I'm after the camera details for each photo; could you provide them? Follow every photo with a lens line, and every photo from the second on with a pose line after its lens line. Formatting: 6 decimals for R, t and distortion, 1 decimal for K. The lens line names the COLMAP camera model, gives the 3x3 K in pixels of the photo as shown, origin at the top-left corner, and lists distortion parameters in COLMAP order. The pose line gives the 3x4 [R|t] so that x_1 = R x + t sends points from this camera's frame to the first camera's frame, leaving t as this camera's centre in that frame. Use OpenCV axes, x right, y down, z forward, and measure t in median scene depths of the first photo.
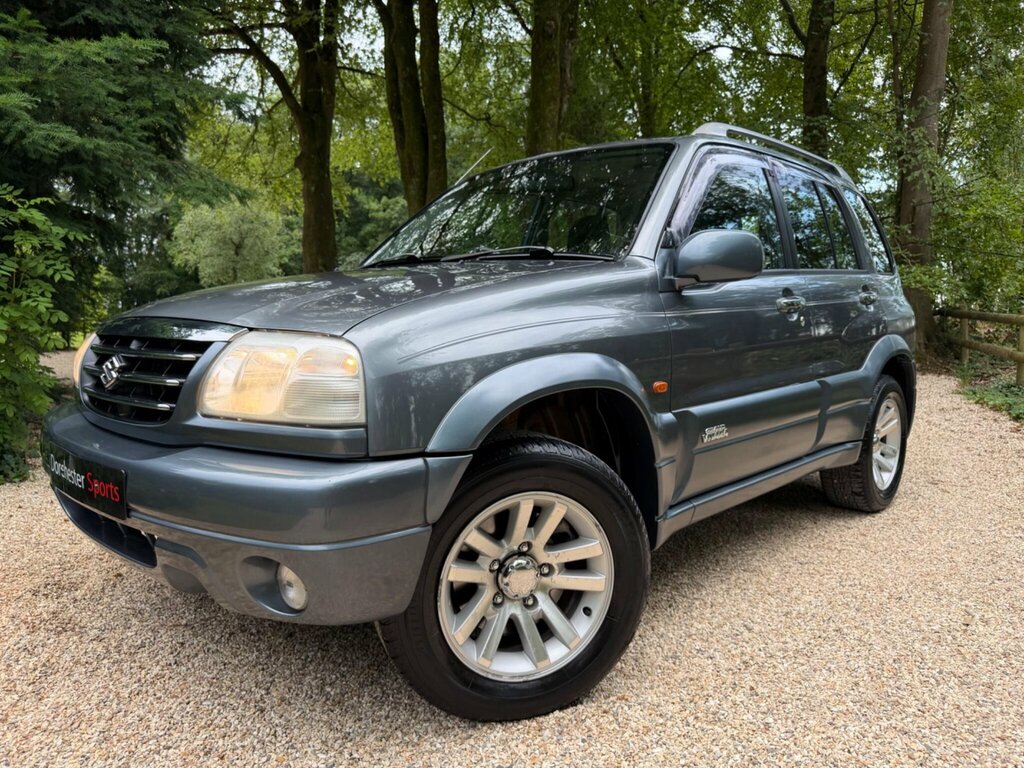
lens RADIAL K [[762.3, 0, 510.7], [0, 762.3, 383.3], [0, 0, 1]] dist [0.015848, -0.022135]
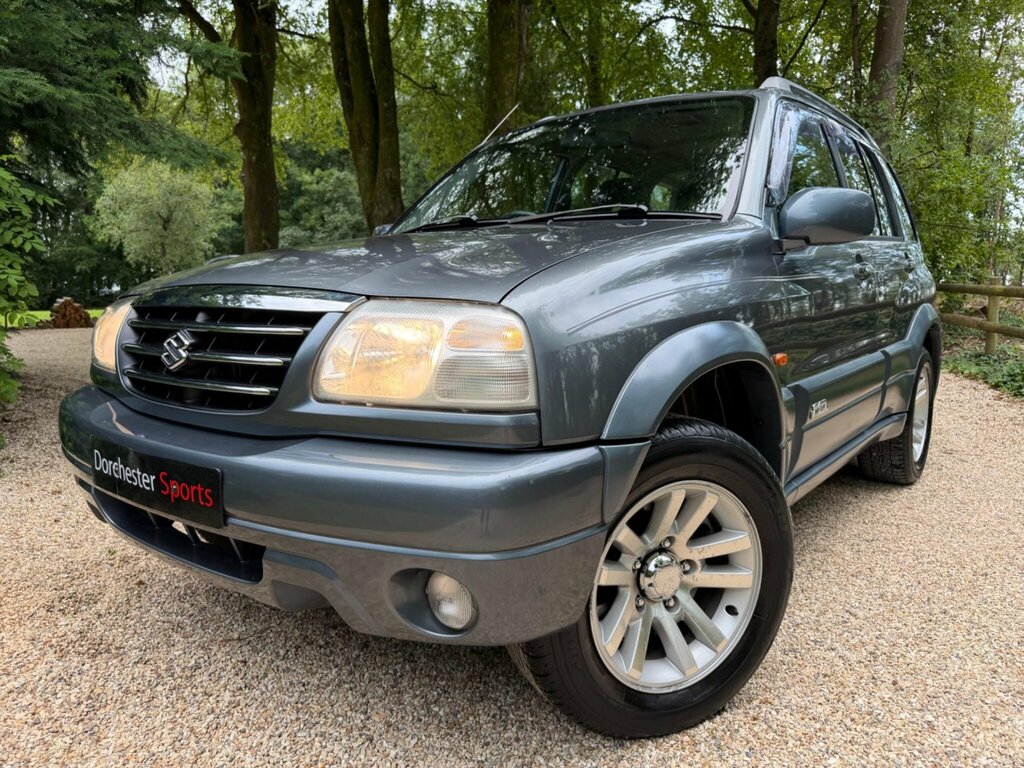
lens RADIAL K [[762.3, 0, 513.7], [0, 762.3, 384.0], [0, 0, 1]] dist [0.015848, -0.022135]
pose [[0.995872, -0.017773, 0.089011, -0.198228], [0.014951, 0.999368, 0.032265, 0.000061], [-0.089528, -0.030801, 0.995508, 0.115578]]
